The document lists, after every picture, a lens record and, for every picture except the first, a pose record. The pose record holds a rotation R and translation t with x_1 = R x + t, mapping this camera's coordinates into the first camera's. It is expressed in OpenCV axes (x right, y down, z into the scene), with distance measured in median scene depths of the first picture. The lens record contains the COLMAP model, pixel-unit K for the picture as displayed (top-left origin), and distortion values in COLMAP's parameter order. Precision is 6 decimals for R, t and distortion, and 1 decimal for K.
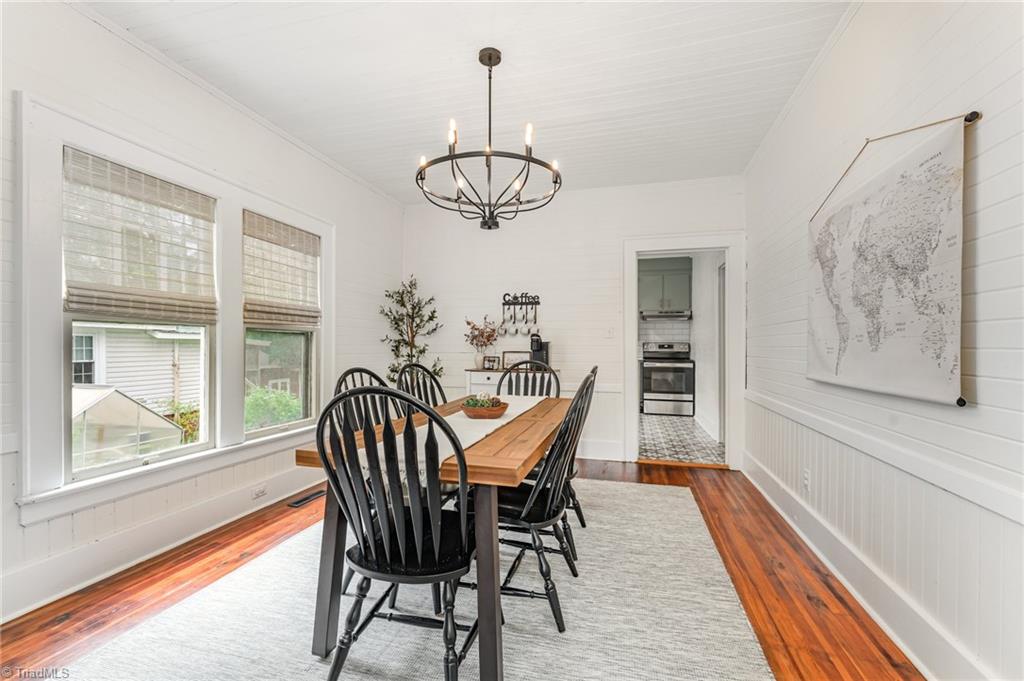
lens RADIAL K [[440.3, 0, 513.4], [0, 440.3, 349.7], [0, 0, 1]] dist [-0.000565, -0.000070]
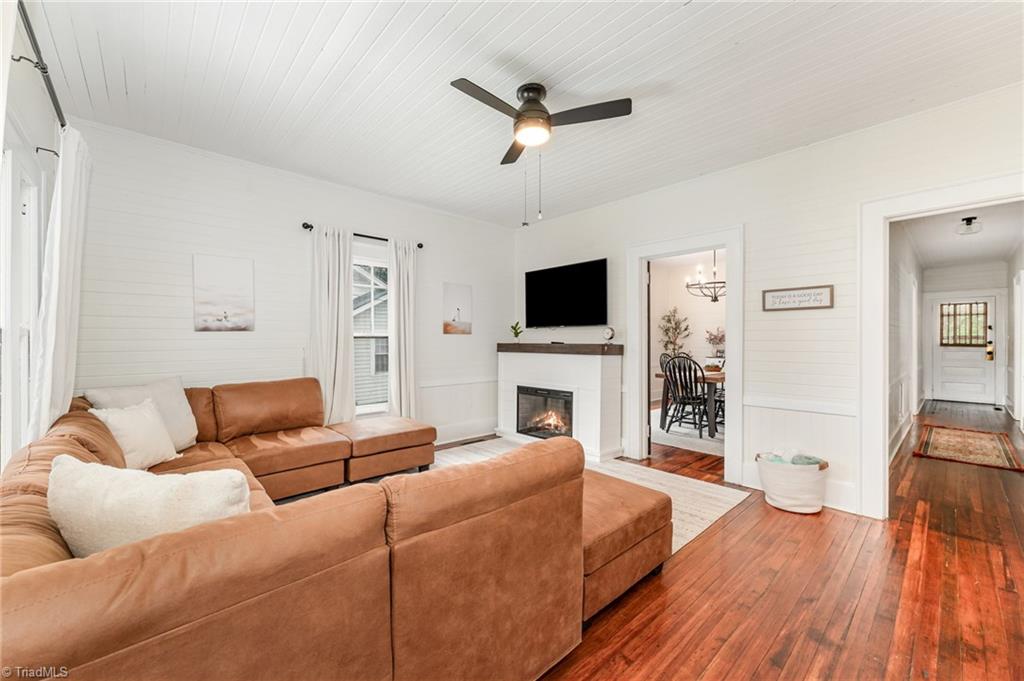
lens RADIAL K [[411.8, 0, 510.4], [0, 411.8, 341.9], [0, 0, 1]] dist [0.000819, -0.000176]
pose [[0.847237, -0.002238, -0.531210, 0.111437], [0.004936, 0.999981, 0.003658, -0.028087], [0.531191, -0.005721, 0.847233, -0.881987]]
